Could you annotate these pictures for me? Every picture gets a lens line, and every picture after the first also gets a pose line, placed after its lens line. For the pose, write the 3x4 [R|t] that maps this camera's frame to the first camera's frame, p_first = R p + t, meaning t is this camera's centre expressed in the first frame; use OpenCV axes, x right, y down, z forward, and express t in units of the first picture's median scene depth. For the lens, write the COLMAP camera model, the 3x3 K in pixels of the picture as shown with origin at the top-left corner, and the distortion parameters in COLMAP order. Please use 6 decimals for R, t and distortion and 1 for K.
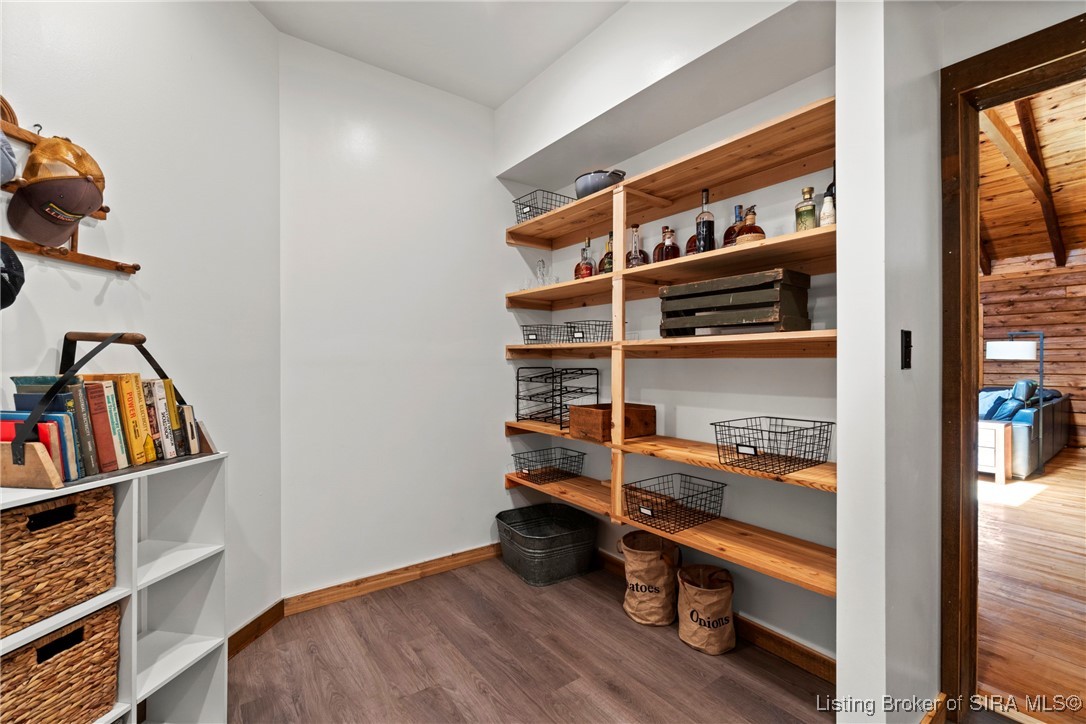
lens RADIAL K [[476.6, 0, 533.9], [0, 476.6, 361.7], [0, 0, 1]] dist [-0.001678, -0.000127]
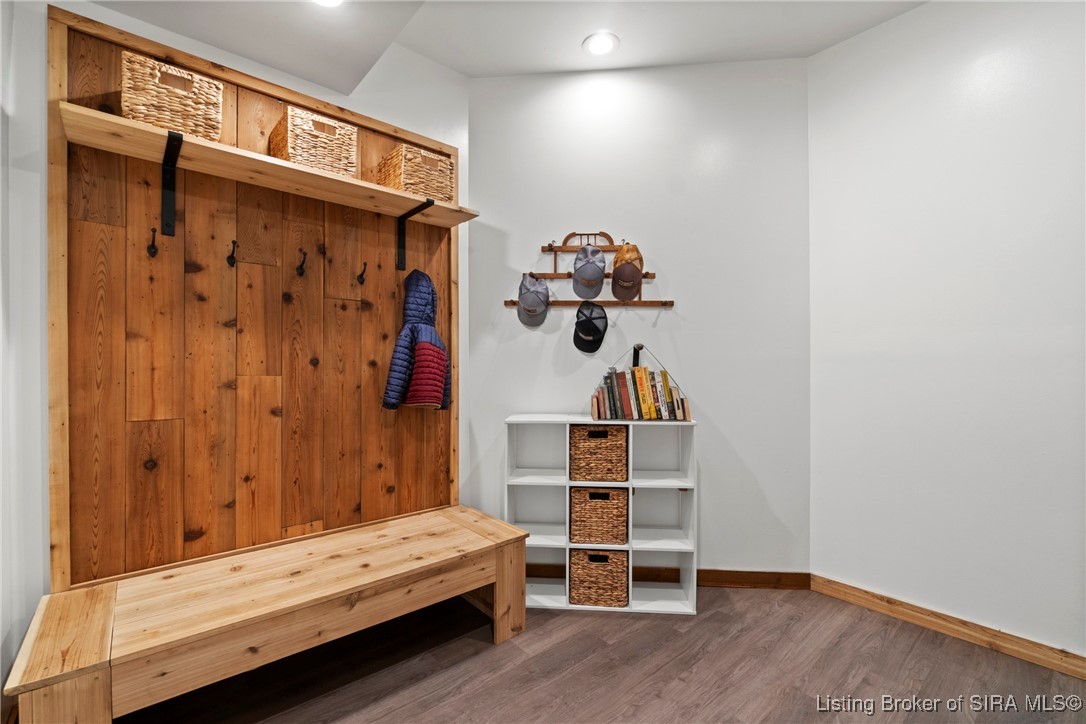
lens RADIAL K [[471.6, 0, 540.2], [0, 471.6, 365.1], [0, 0, 1]] dist [-0.000657, -0.000386]
pose [[0.079135, 0.002279, -0.996861, 0.510247], [0.006272, 0.999976, 0.002784, 0.007360], [0.996844, -0.006473, 0.079119, 0.286439]]
